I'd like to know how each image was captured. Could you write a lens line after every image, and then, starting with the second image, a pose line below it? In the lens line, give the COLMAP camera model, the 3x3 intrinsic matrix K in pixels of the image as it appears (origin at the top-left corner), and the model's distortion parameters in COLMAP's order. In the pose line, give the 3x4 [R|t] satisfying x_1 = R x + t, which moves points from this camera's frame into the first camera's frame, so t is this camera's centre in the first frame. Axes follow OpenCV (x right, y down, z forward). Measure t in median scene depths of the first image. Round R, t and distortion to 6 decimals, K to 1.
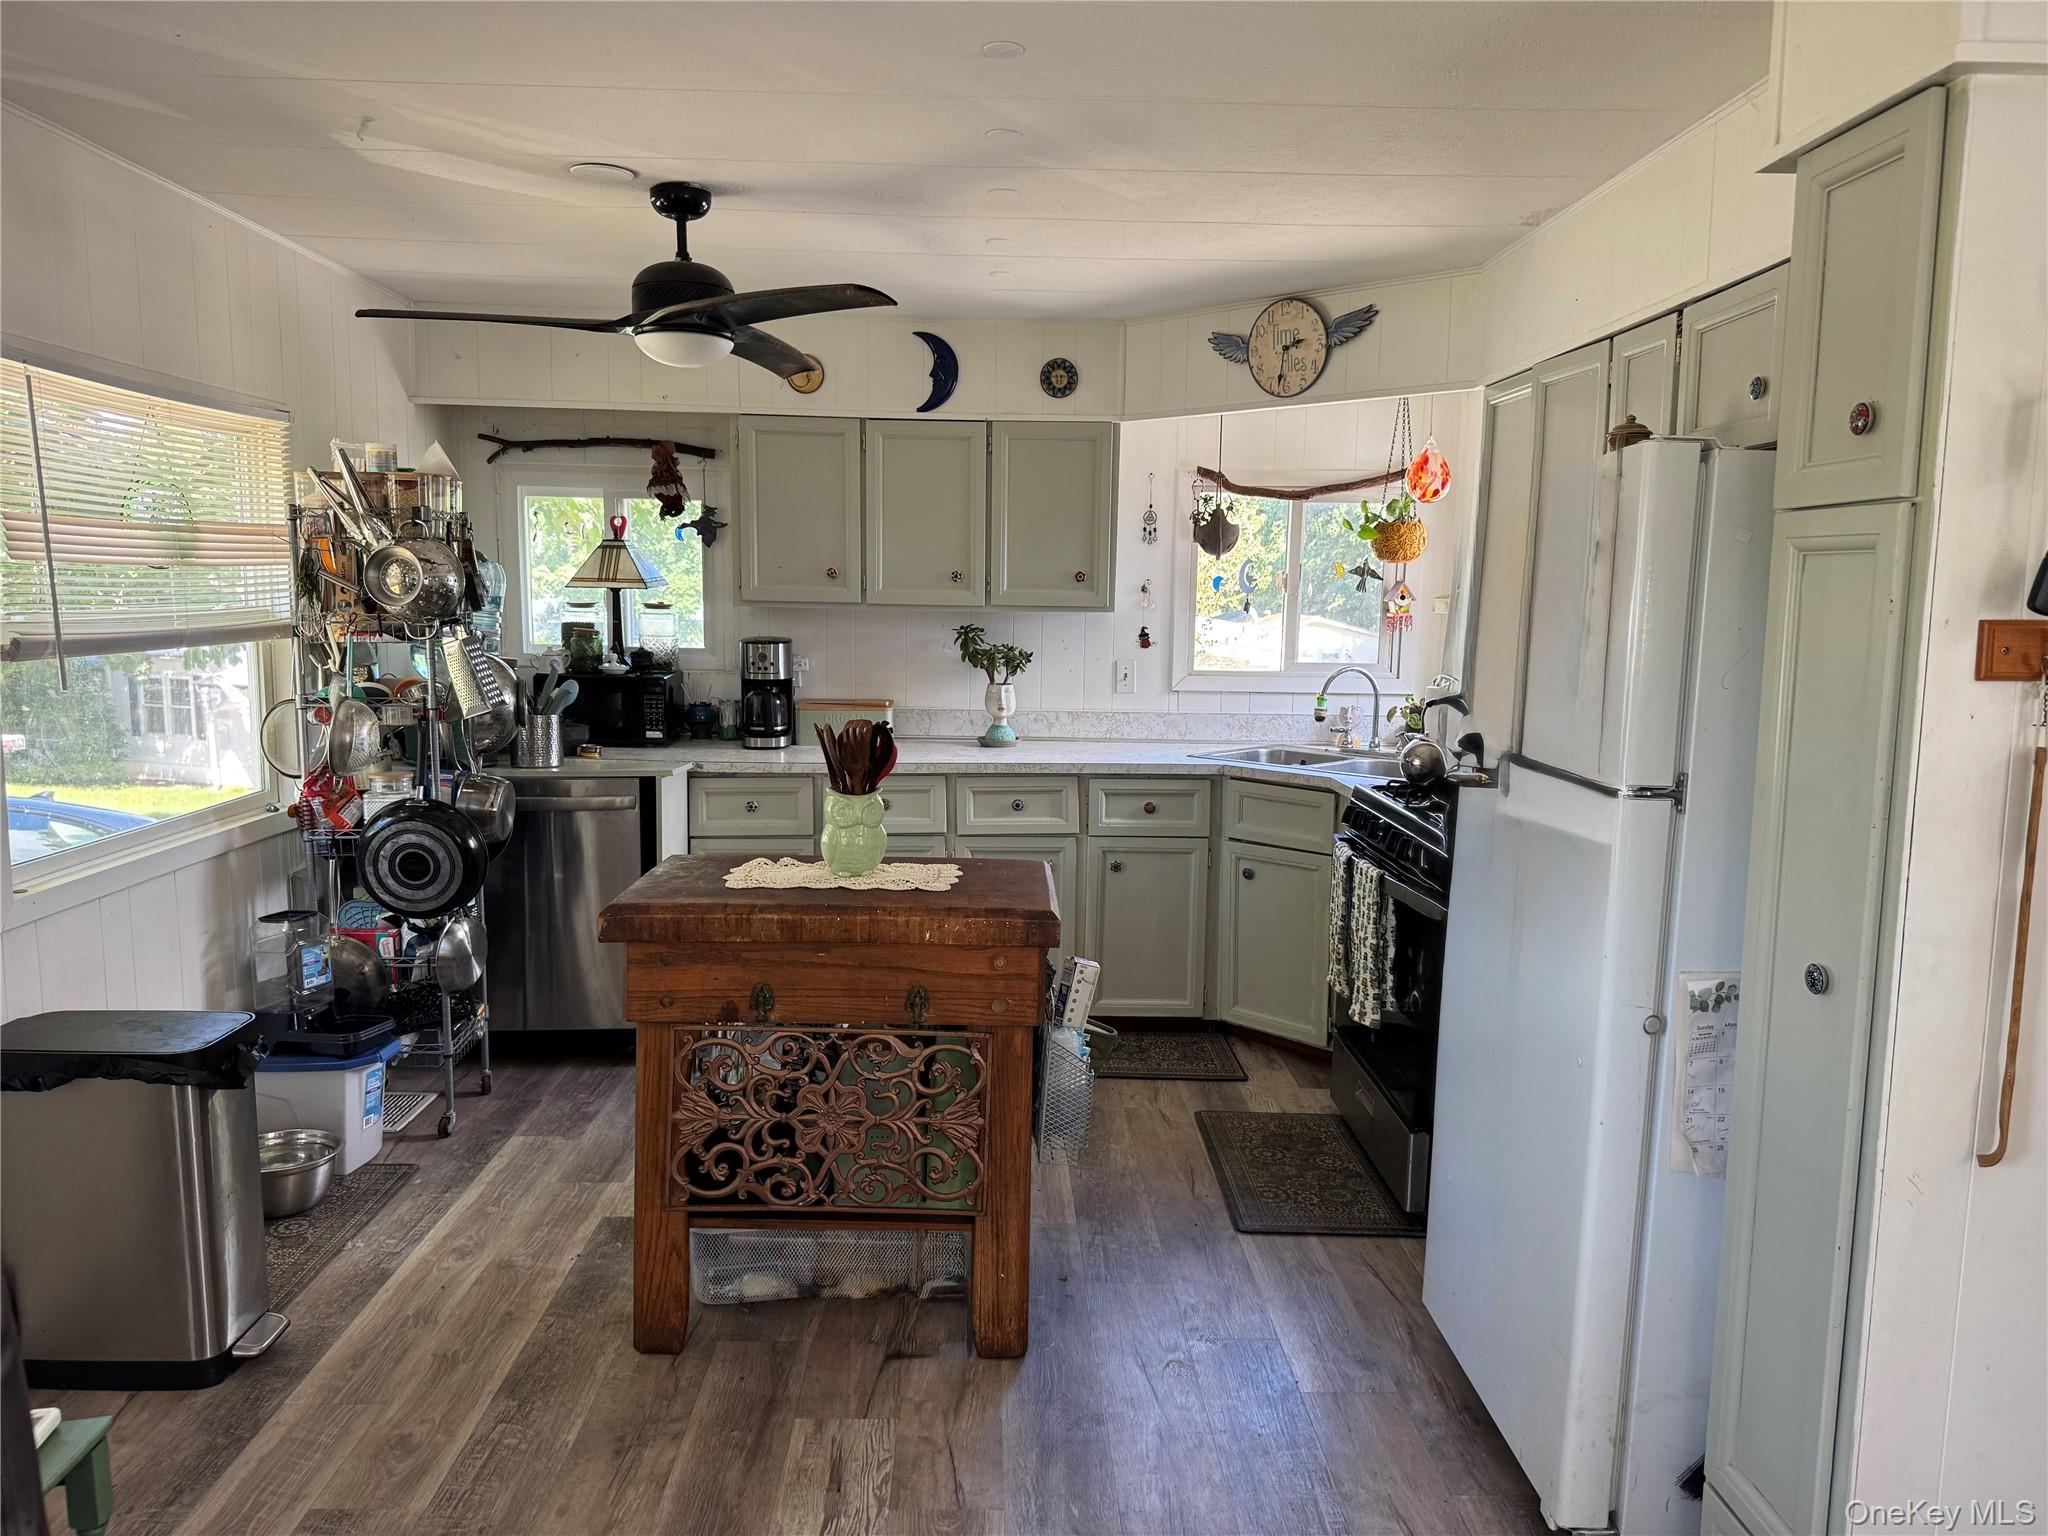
lens RADIAL K [[1434.3, 0, 1017.8], [0, 1434.3, 769.0], [0, 0, 1]] dist [0.146714, -0.274715]
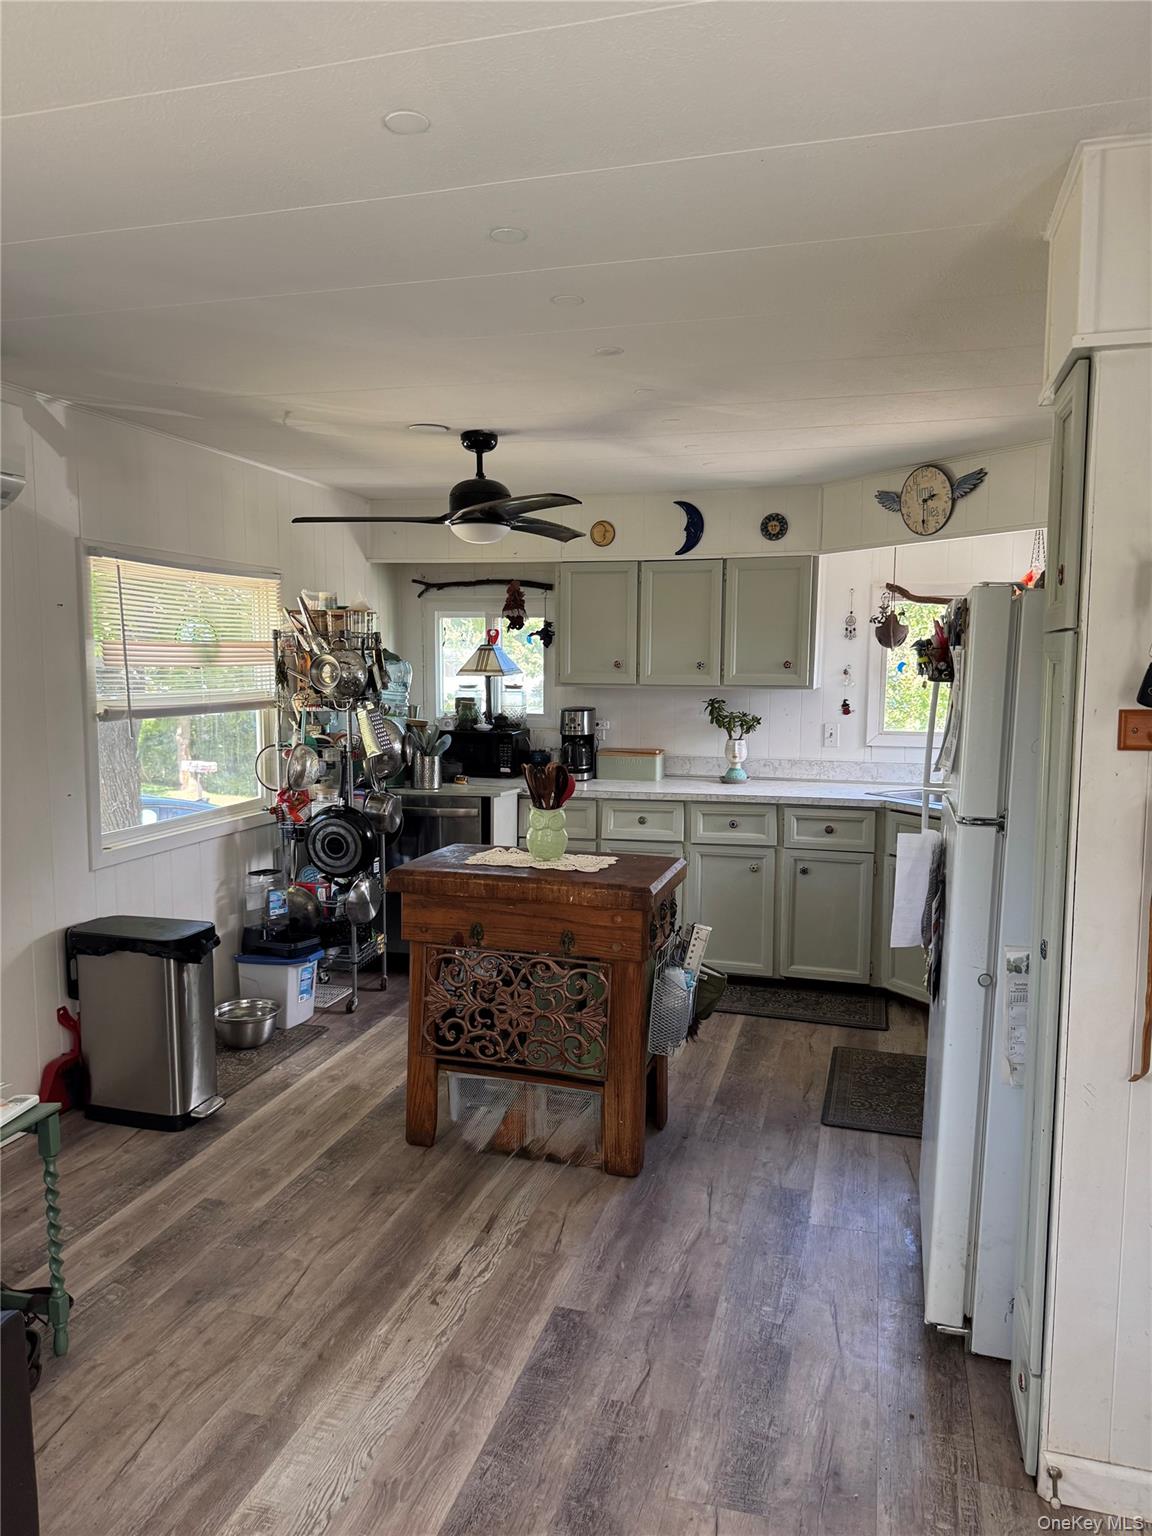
lens RADIAL K [[1075.7, 0, 571.1], [0, 1075.7, 773.3], [0, 0, 1]] dist [0.146714, -0.274715]
pose [[0.955885, 0.021973, -0.292917, 0.197669], [-0.029051, 0.999381, -0.019835, 0.000617], [0.292300, 0.027470, 0.955932, -0.100140]]
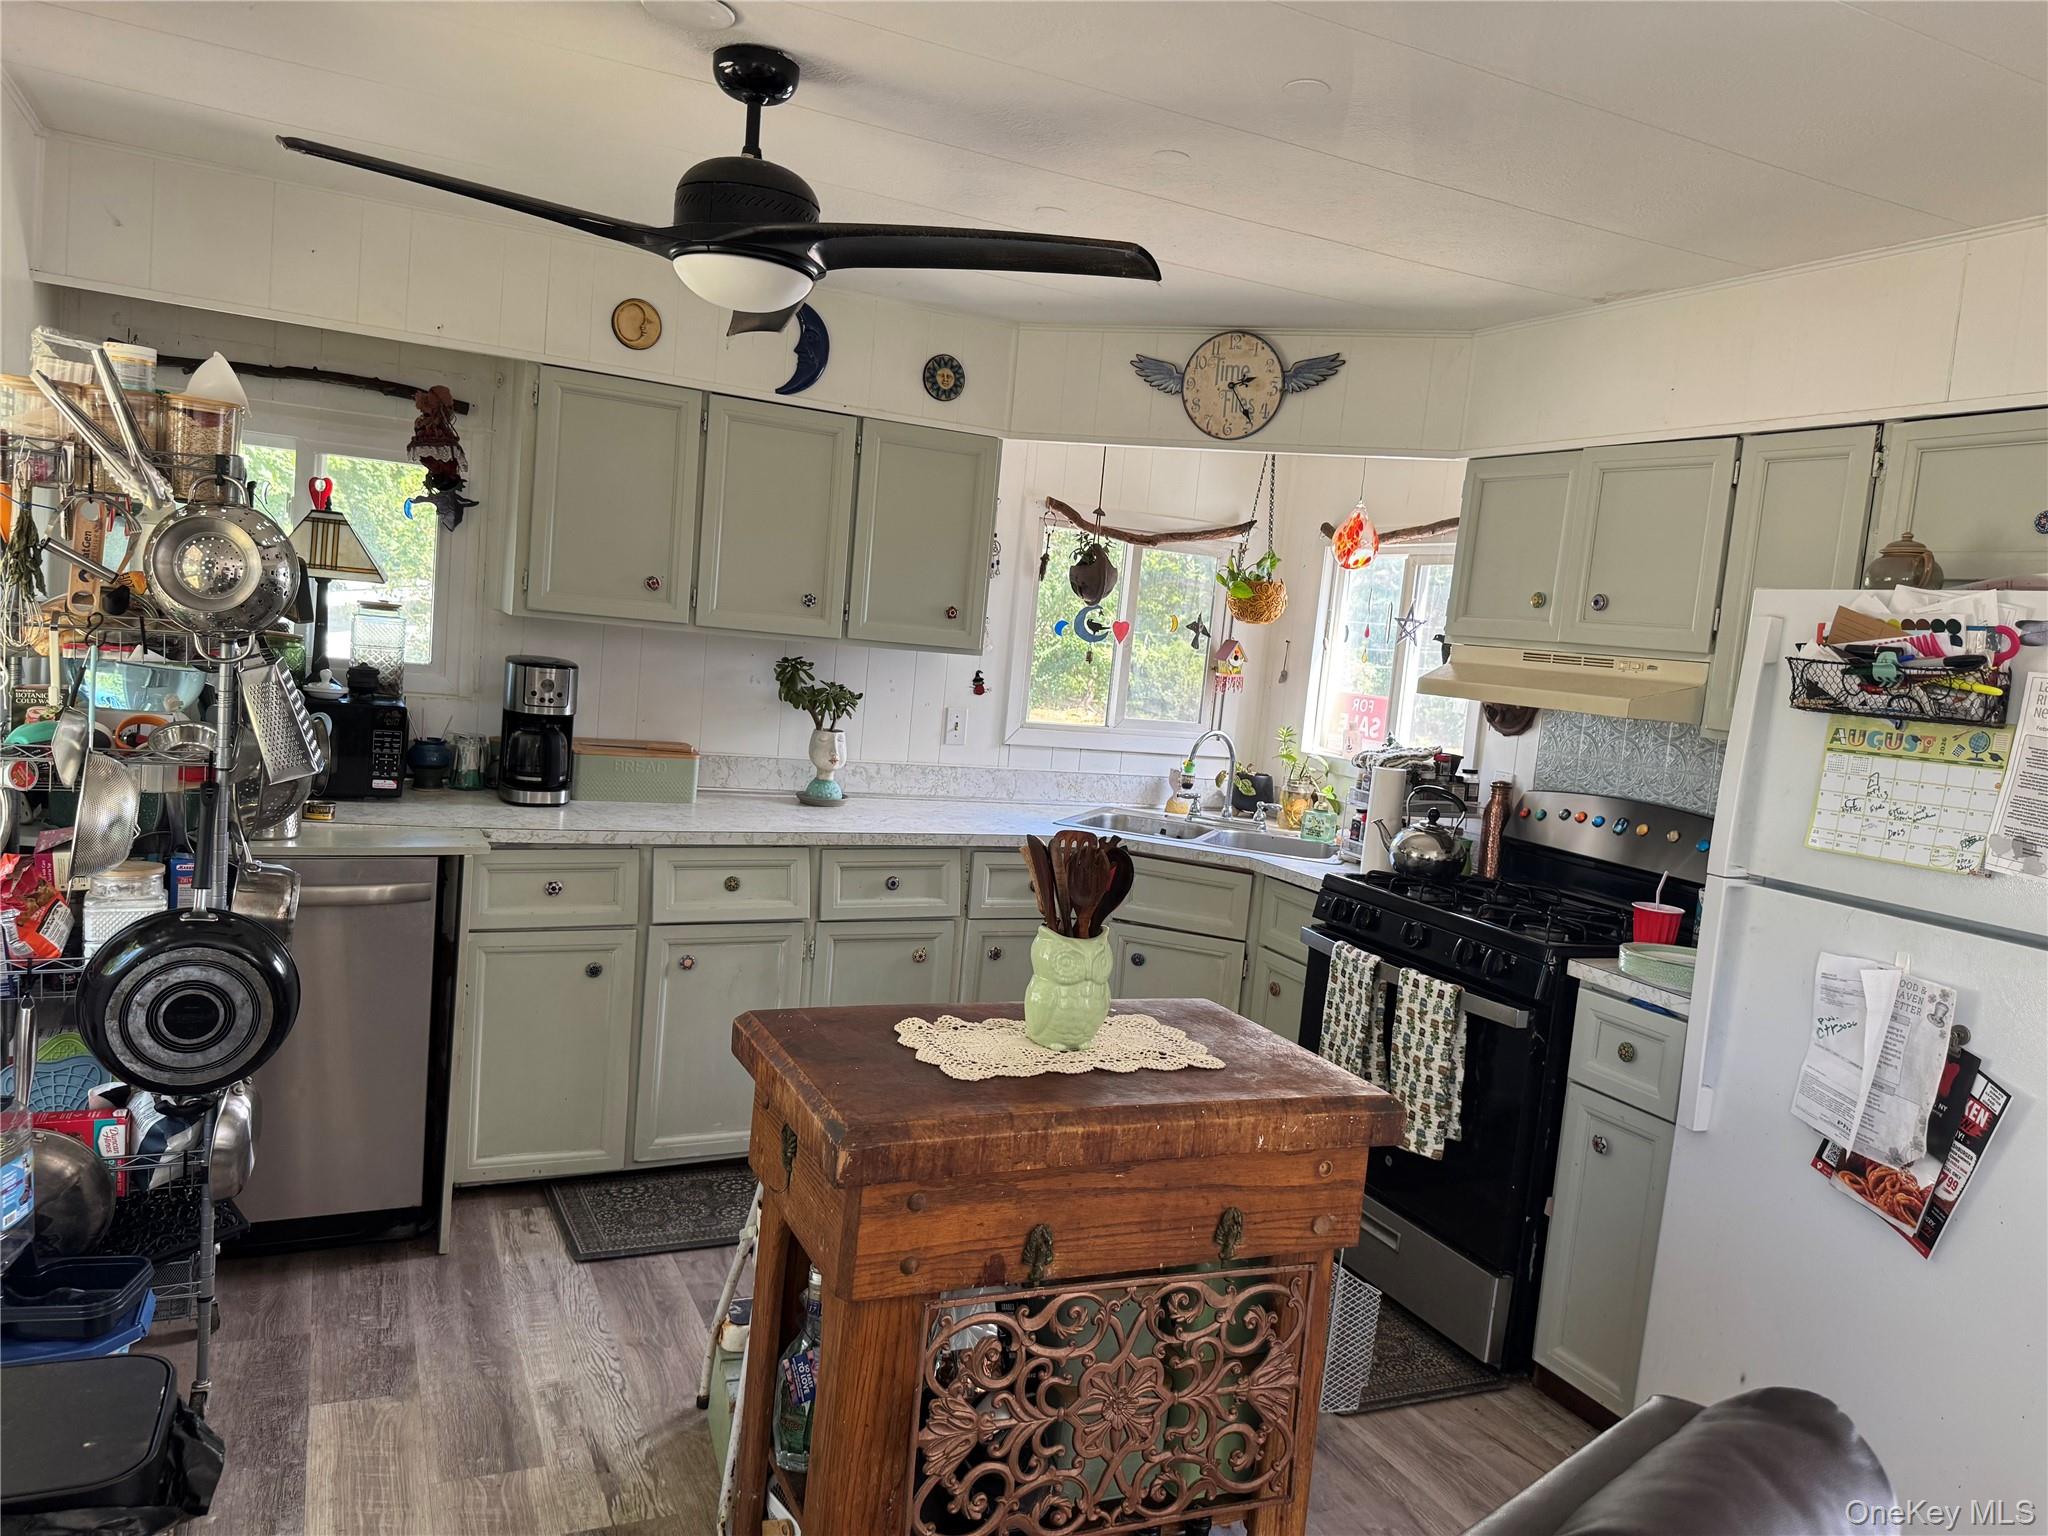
lens RADIAL K [[1432.8, 0, 1031.5], [0, 1432.8, 767.3], [0, 0, 1]] dist [0.169223, -0.358338]
pose [[0.909821, 0.029705, 0.413936, -0.337636], [-0.028804, 0.999550, -0.008419, -0.046239], [-0.414000, -0.004263, 0.910267, 0.260299]]
